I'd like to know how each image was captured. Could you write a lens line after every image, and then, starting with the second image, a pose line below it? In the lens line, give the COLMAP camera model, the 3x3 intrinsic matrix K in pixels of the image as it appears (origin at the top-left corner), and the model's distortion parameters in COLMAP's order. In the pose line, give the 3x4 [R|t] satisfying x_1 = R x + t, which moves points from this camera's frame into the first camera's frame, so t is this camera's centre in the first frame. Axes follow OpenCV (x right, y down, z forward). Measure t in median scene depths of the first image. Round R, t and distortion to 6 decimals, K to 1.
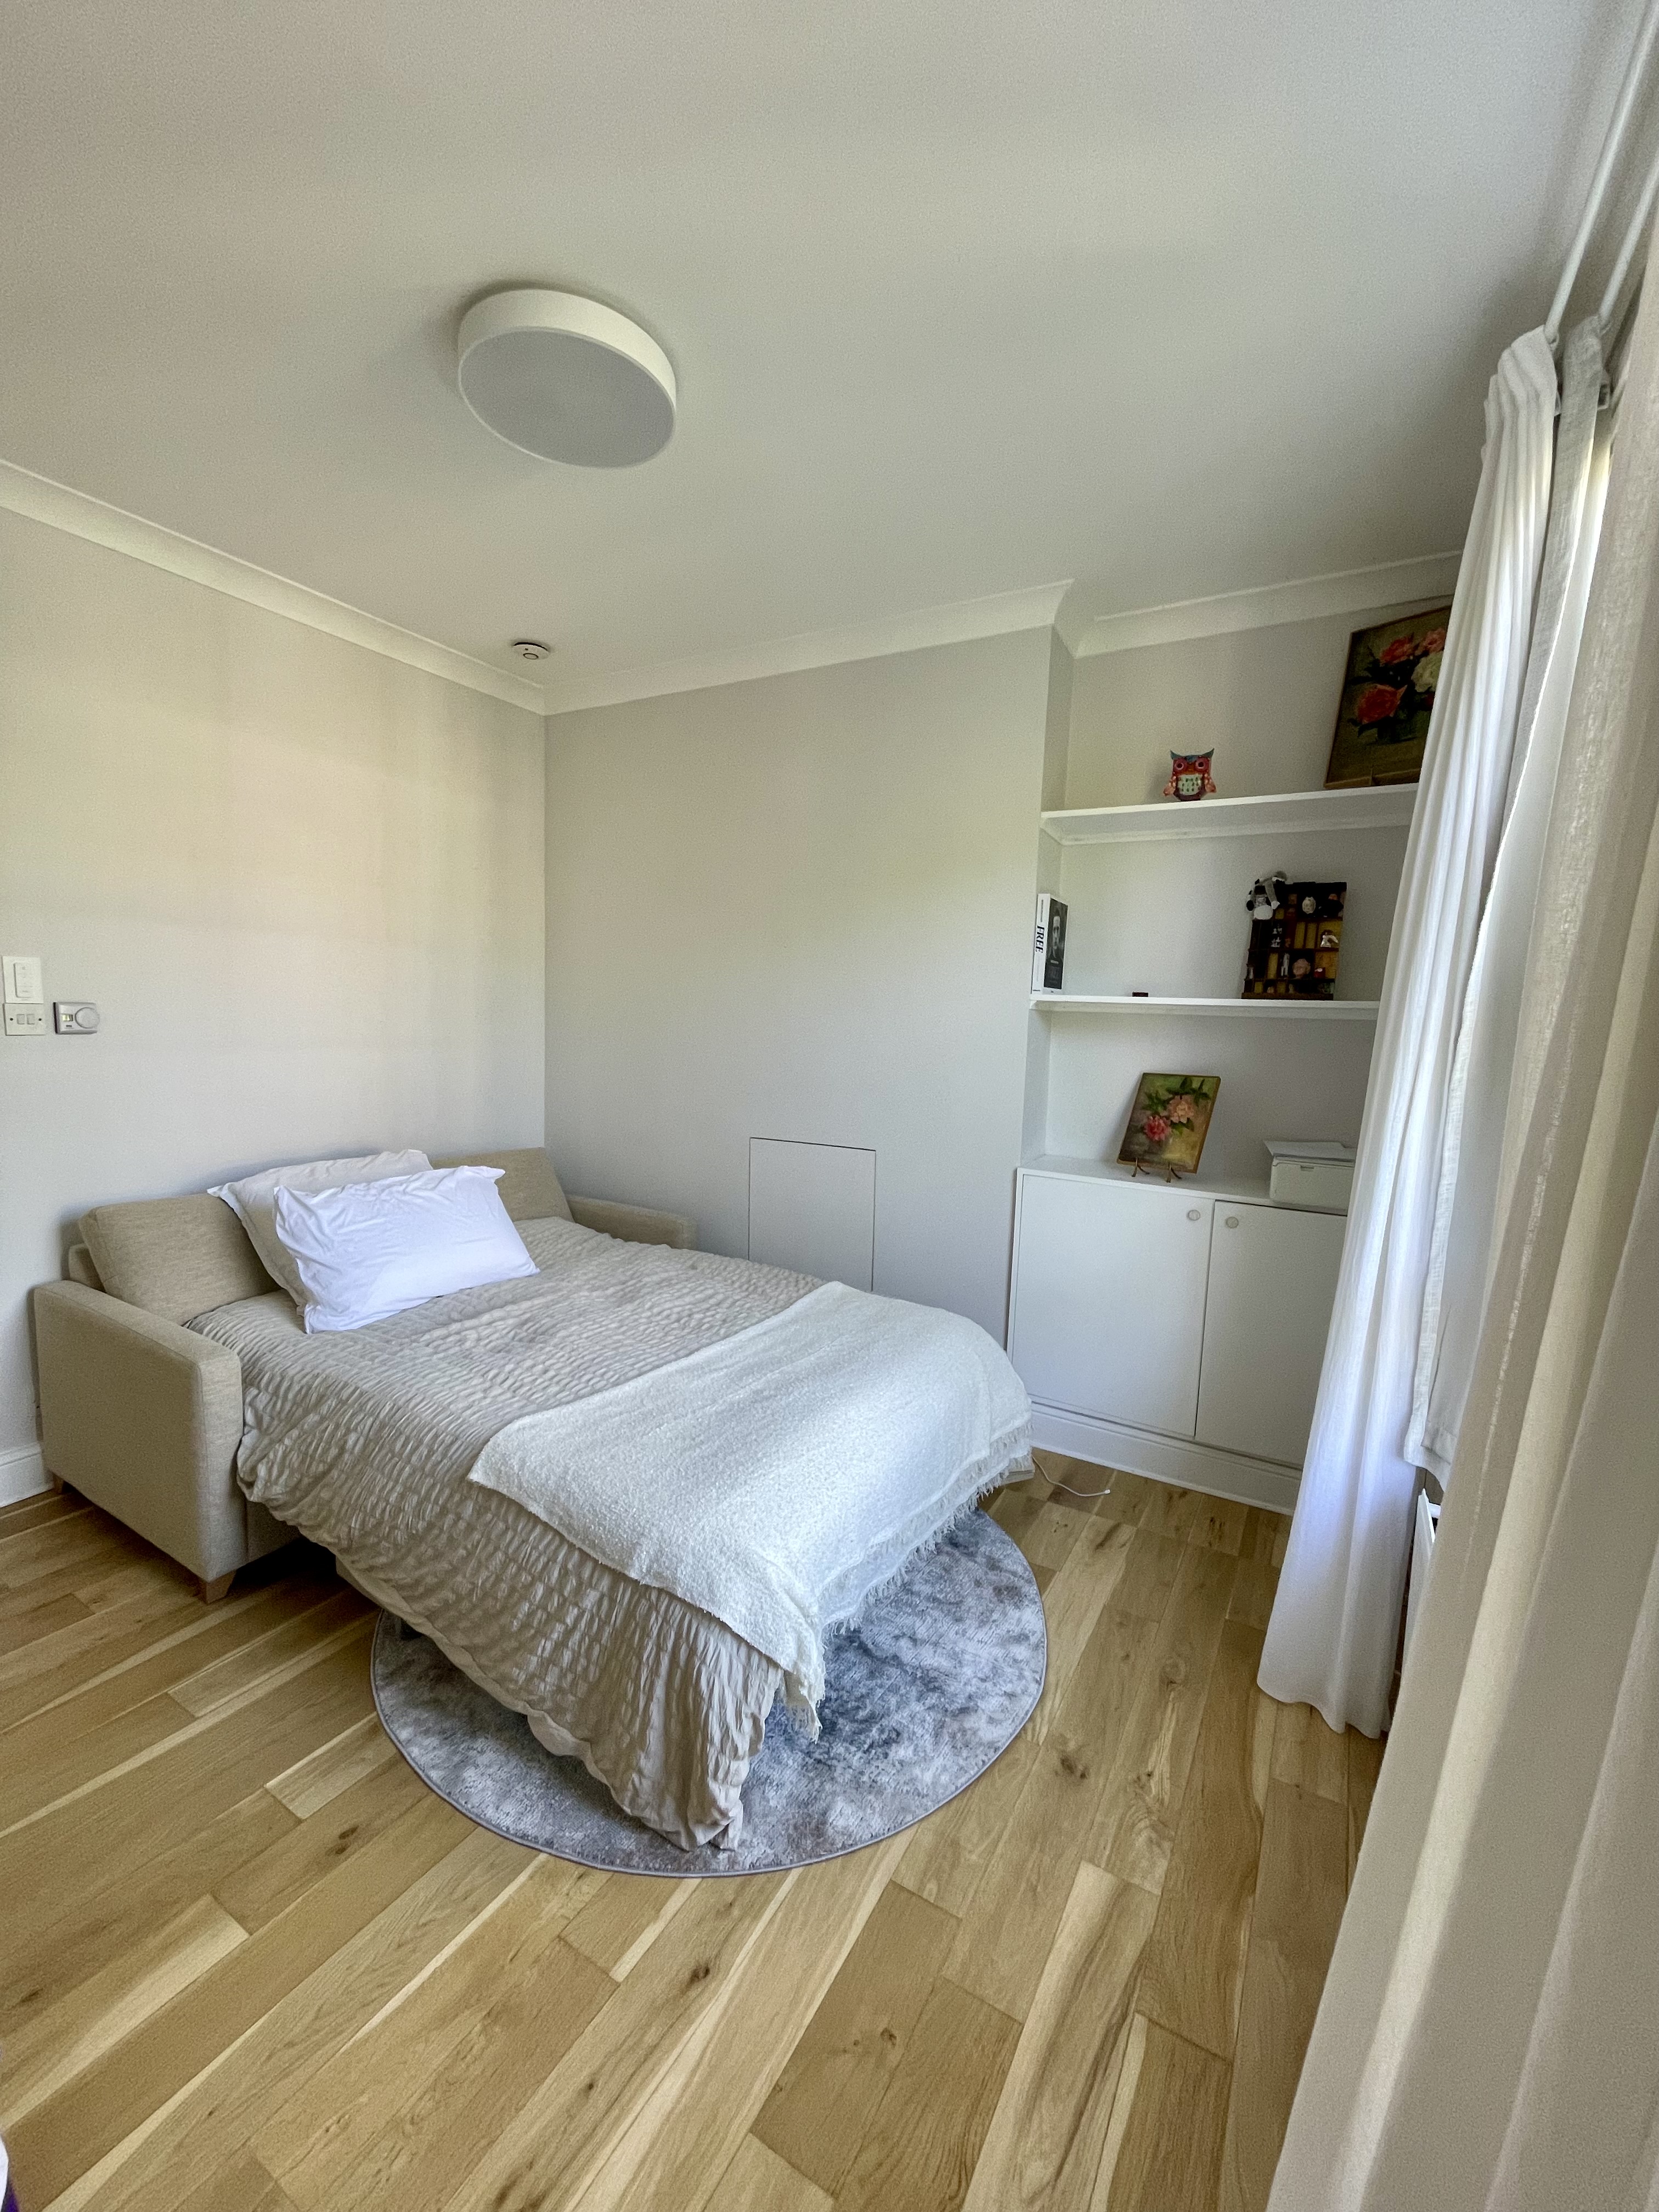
lens RADIAL K [[886.5, 0, 837.4], [0, 886.5, 1115.1], [0, 0, 1]] dist [-0.000116, 0.000020]
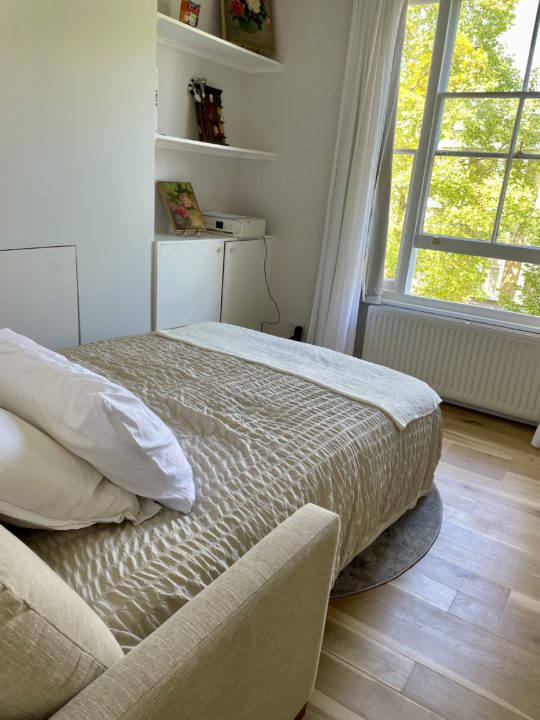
lens RADIAL K [[540.2, 0, 270.0], [0, 540.2, 360.0], [0, 0, 1]] dist [0.035963, -0.004477]
pose [[0.054964, -0.339083, 0.939149, -1.055323], [0.035530, 0.940640, 0.337542, -0.088997], [-0.997856, 0.014815, 0.063749, 0.876616]]
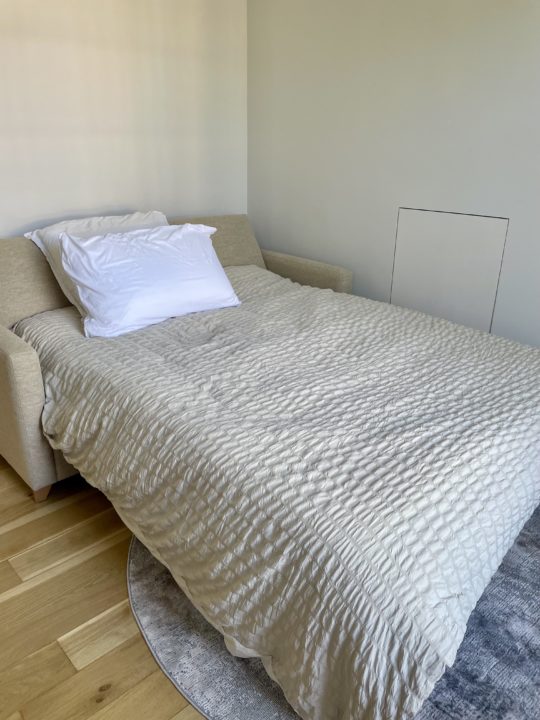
lens RADIAL K [[555.0, 0, 288.5], [0, 555.0, 358.1], [0, 0, 1]] dist [0.046956, -0.002514]
pose [[0.966471, 0.085880, -0.241990, -0.055800], [-0.018023, 0.962776, 0.269699, 0.027339], [0.256144, -0.256295, 0.932043, 0.225868]]
